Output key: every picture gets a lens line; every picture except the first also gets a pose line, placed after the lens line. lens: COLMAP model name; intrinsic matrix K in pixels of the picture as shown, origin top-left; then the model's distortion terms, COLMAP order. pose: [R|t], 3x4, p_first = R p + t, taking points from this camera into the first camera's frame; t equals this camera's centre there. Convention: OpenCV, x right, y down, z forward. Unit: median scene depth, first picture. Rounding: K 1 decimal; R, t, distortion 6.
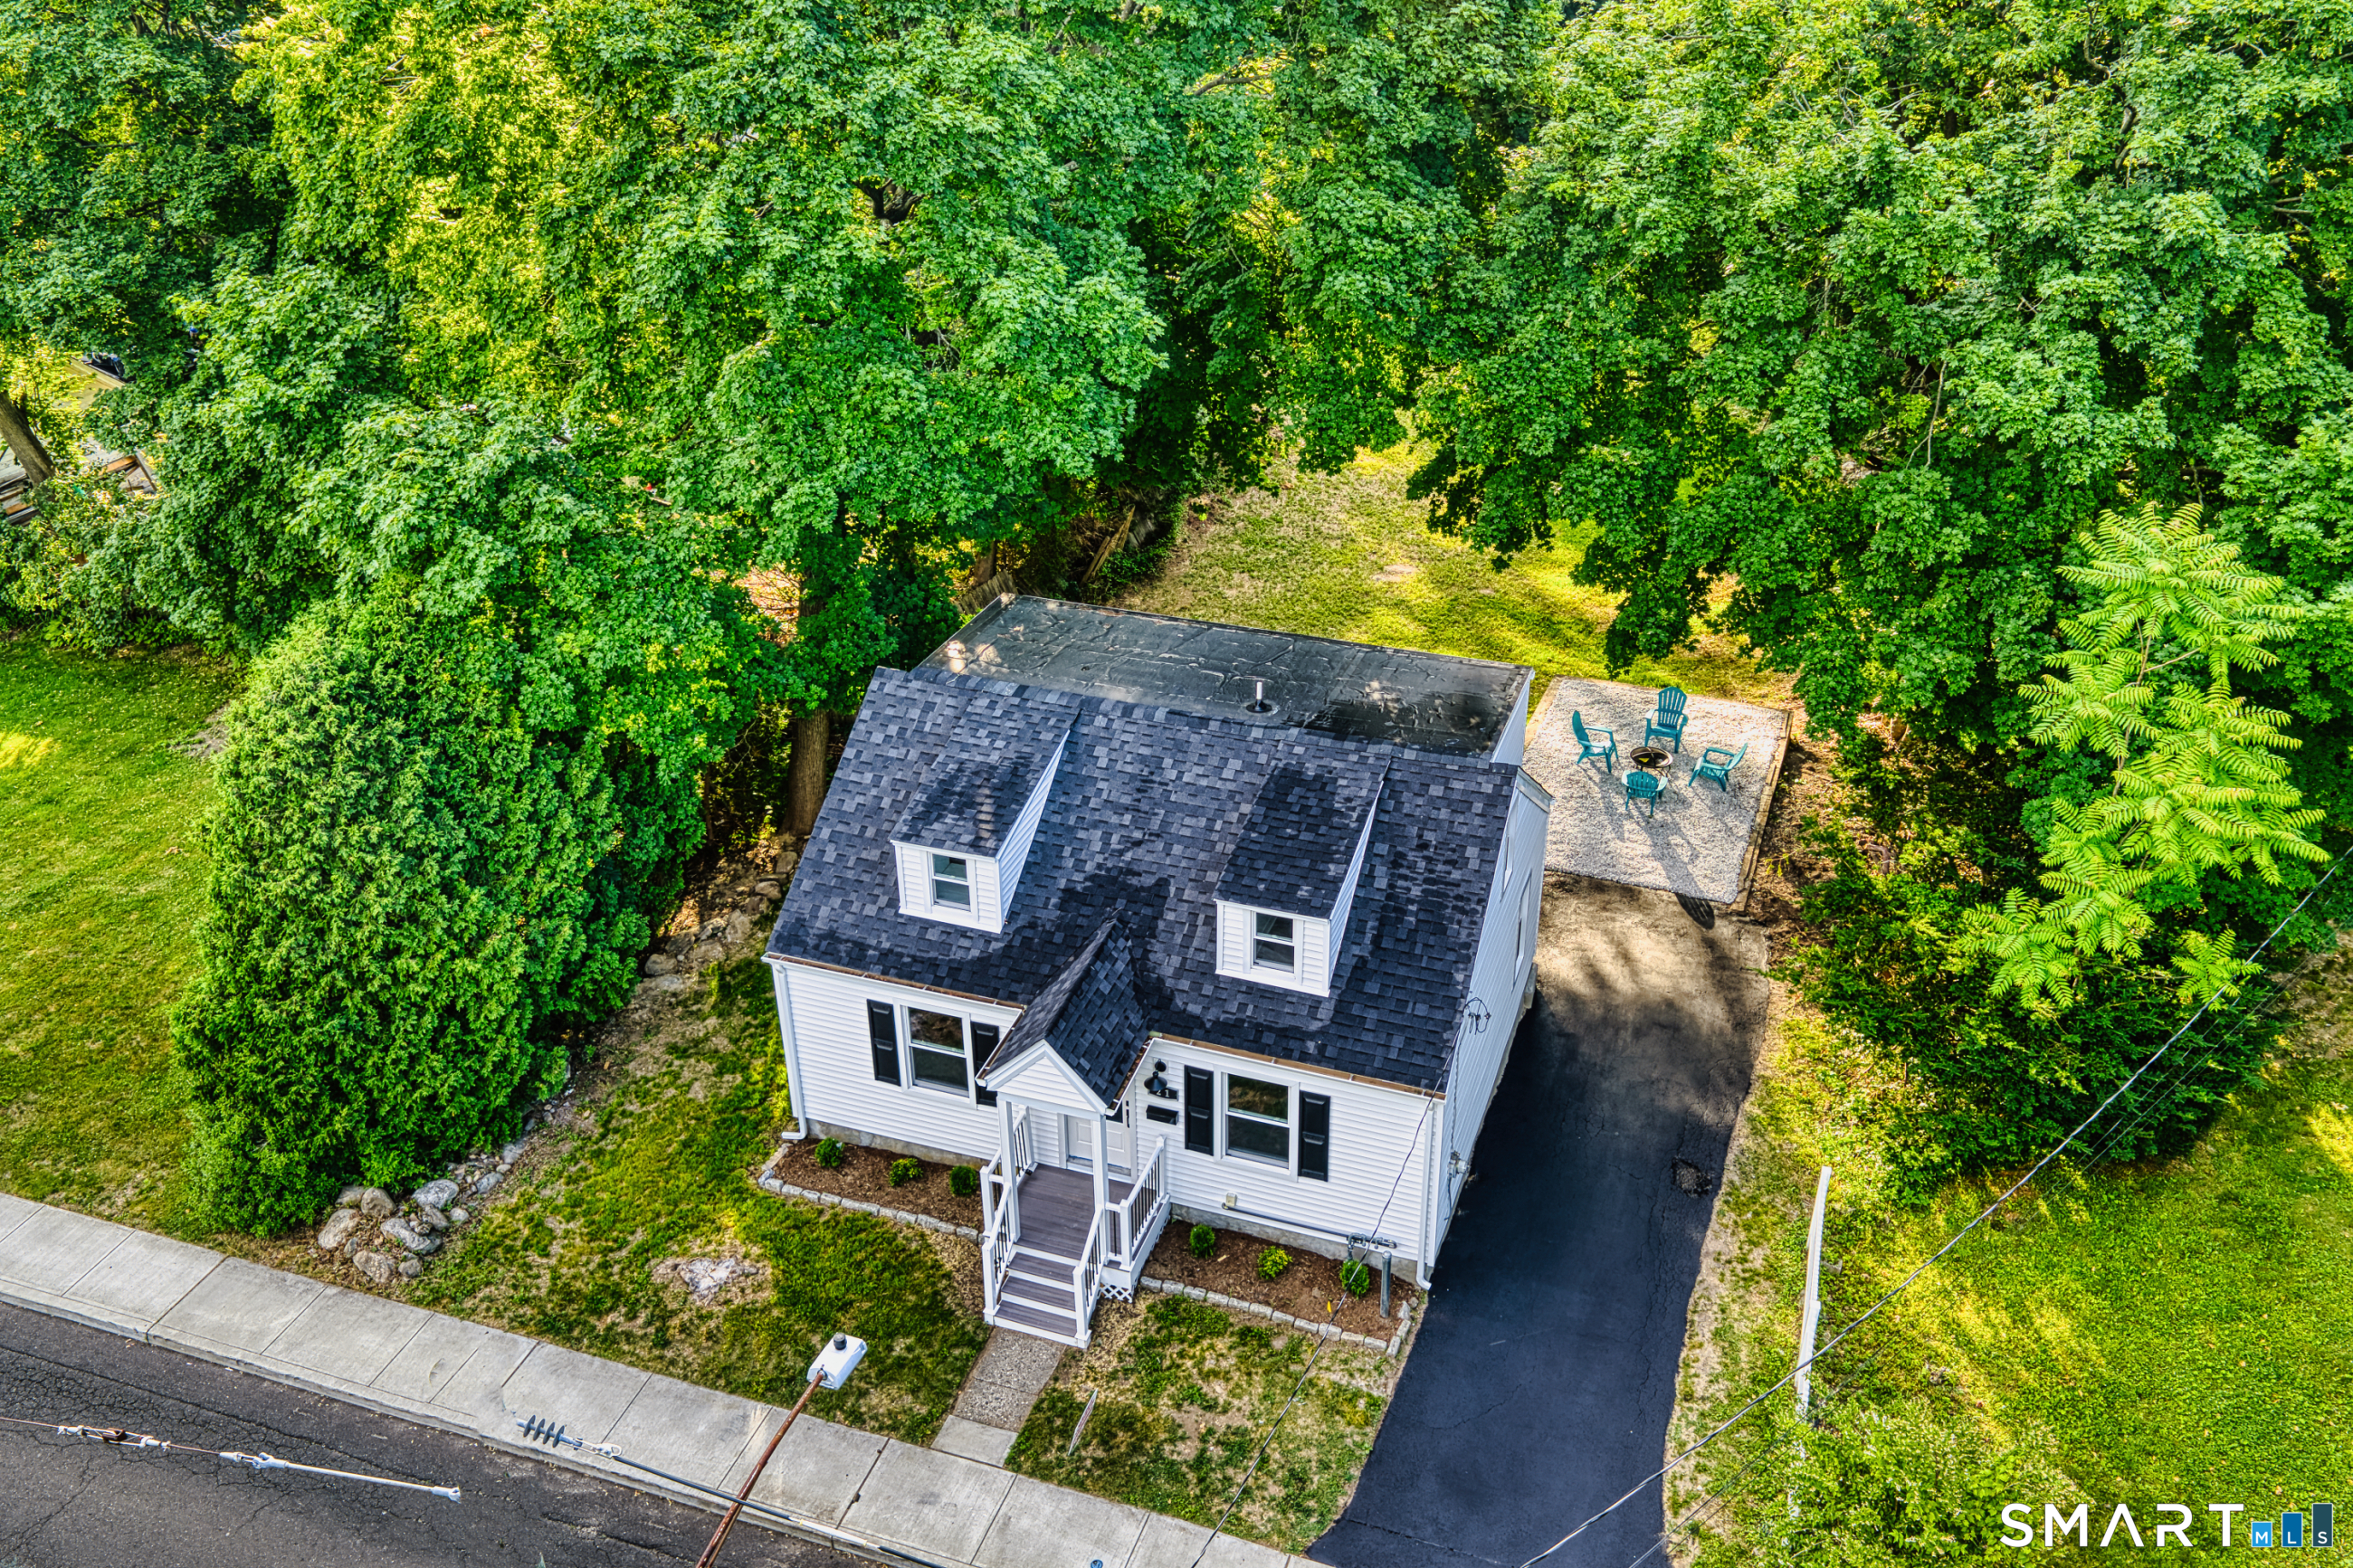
lens RADIAL K [[1920.1, 0, 1179.7], [0, 1920.1, 772.3], [0, 0, 1]] dist [0.078709, -0.130632]
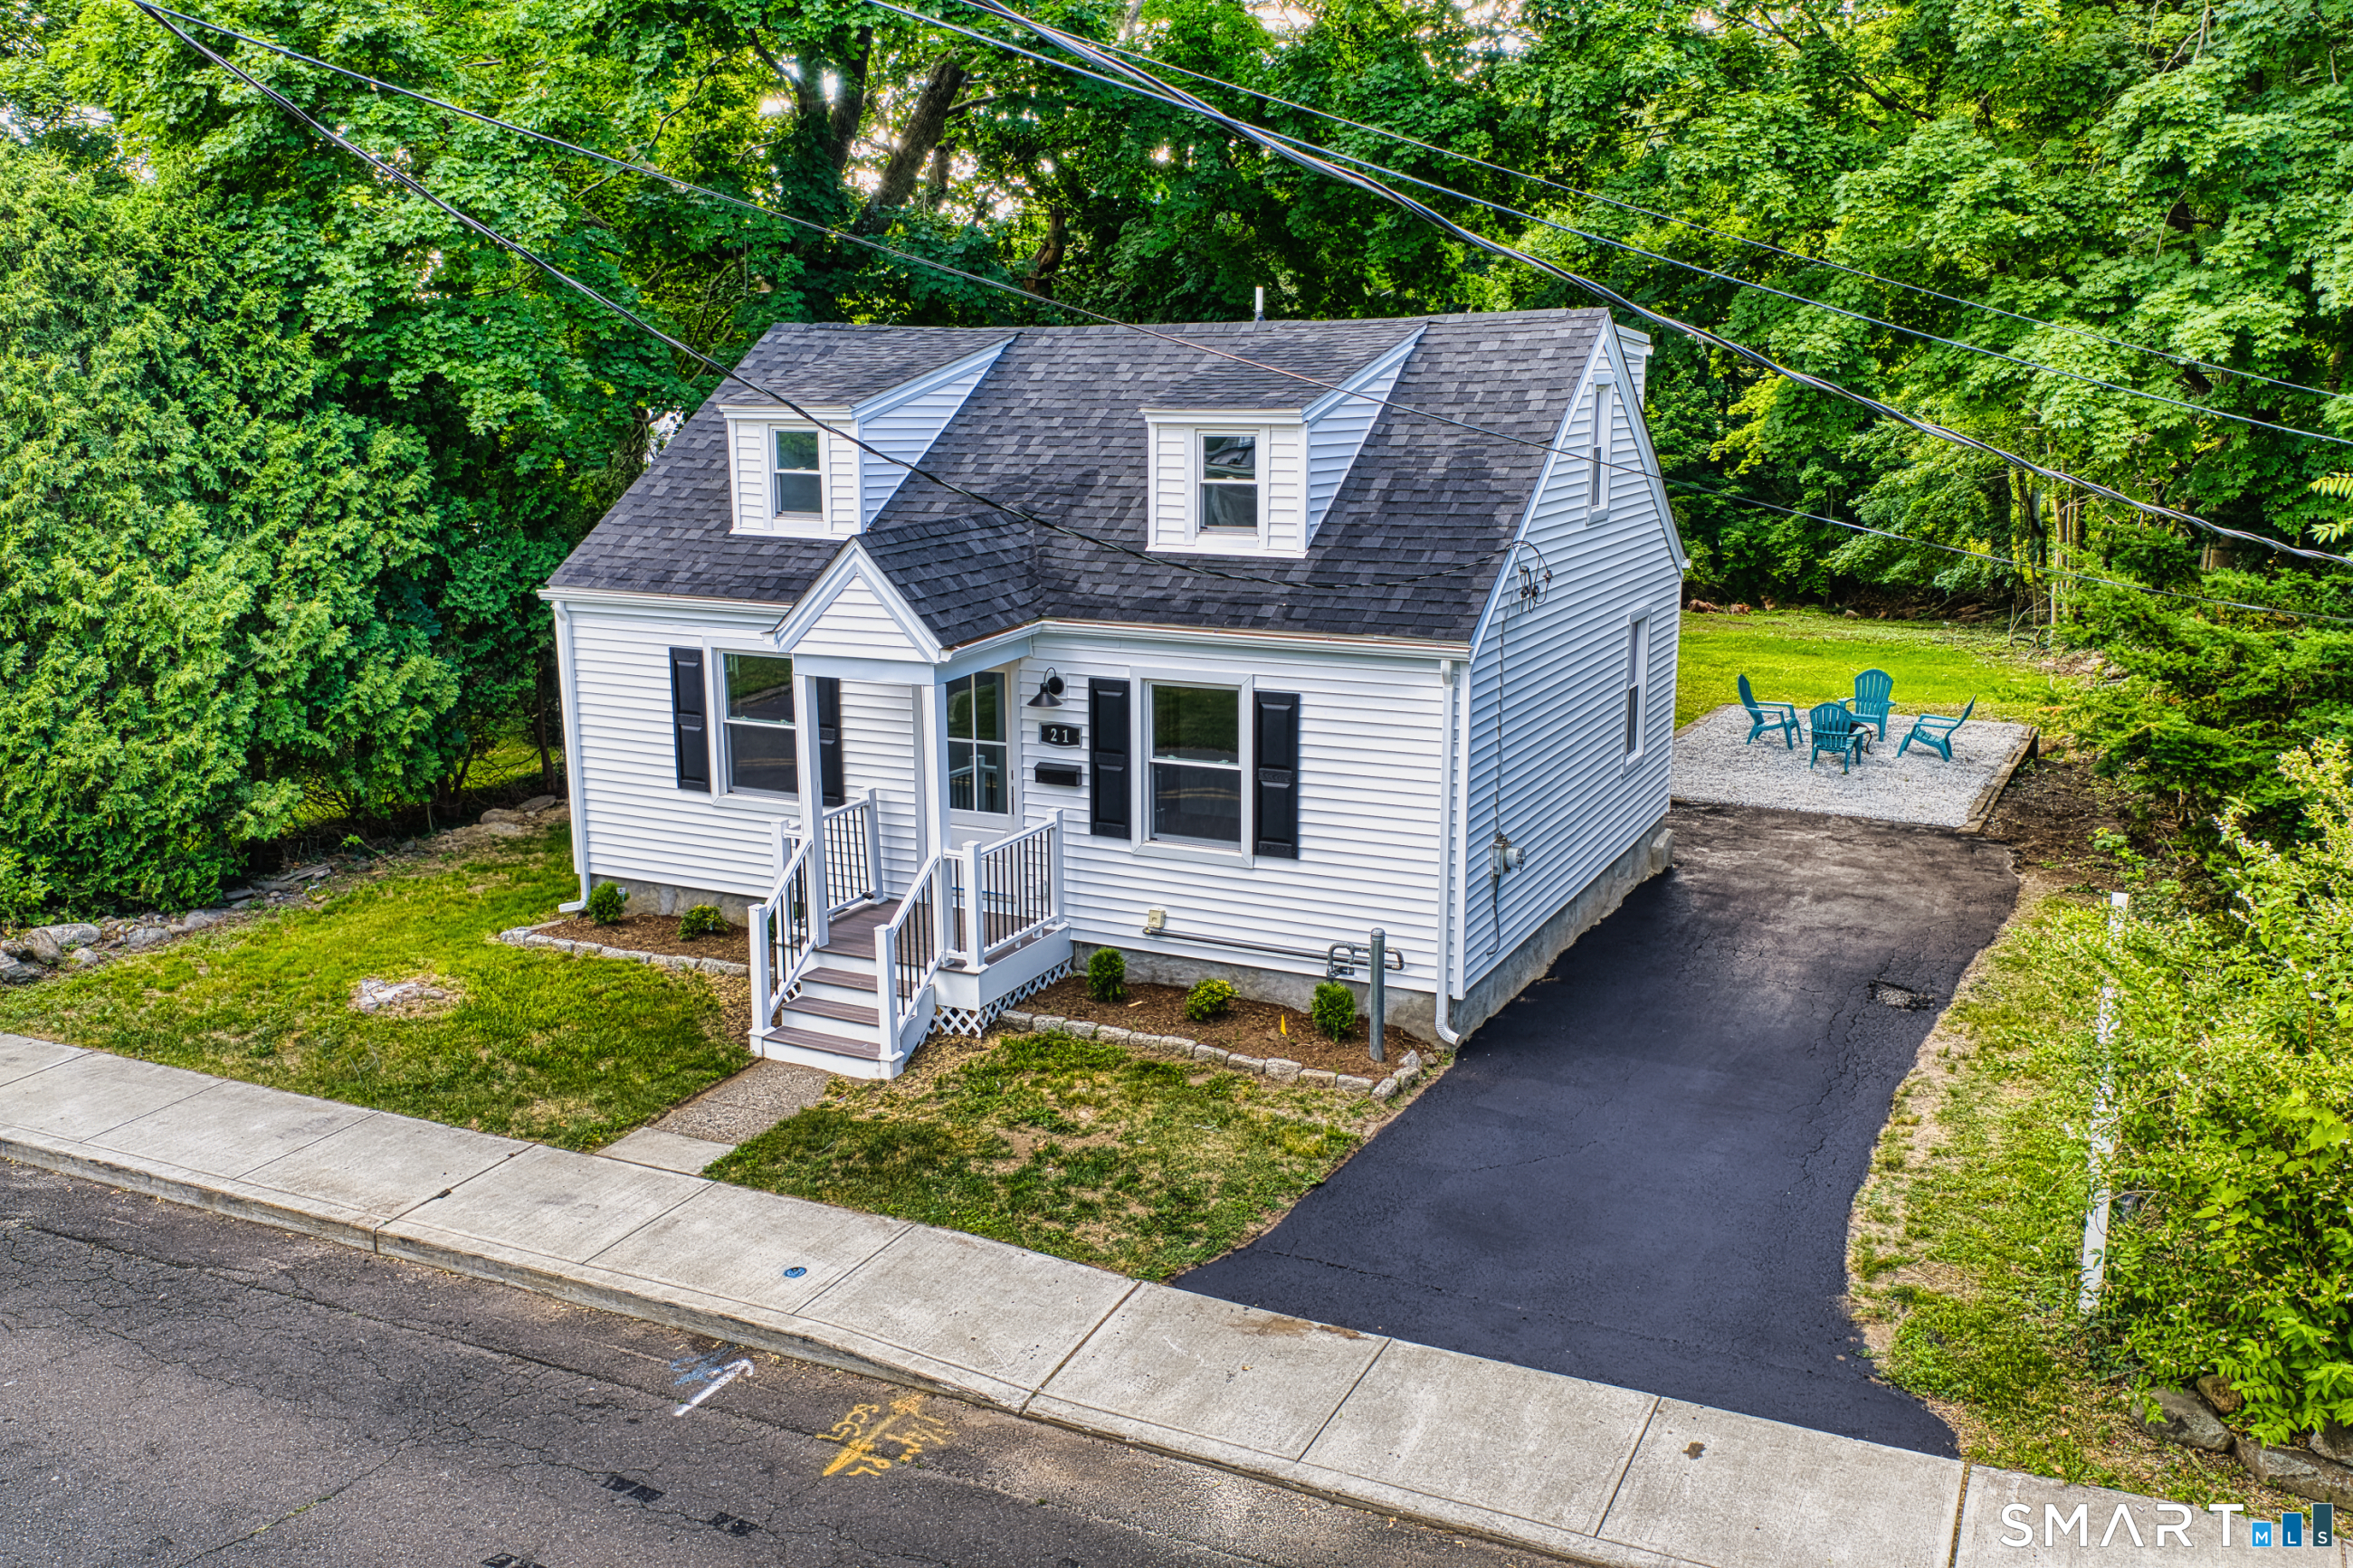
lens RADIAL K [[1920.1, 0, 1179.7], [0, 1920.1, 772.3], [0, 0, 1]] dist [0.078709, -0.130632]
pose [[0.992470, 0.032762, -0.118027, 0.112415], [-0.067105, 0.951529, -0.300151, 0.379493], [0.102472, 0.305811, 0.946562, 0.386303]]
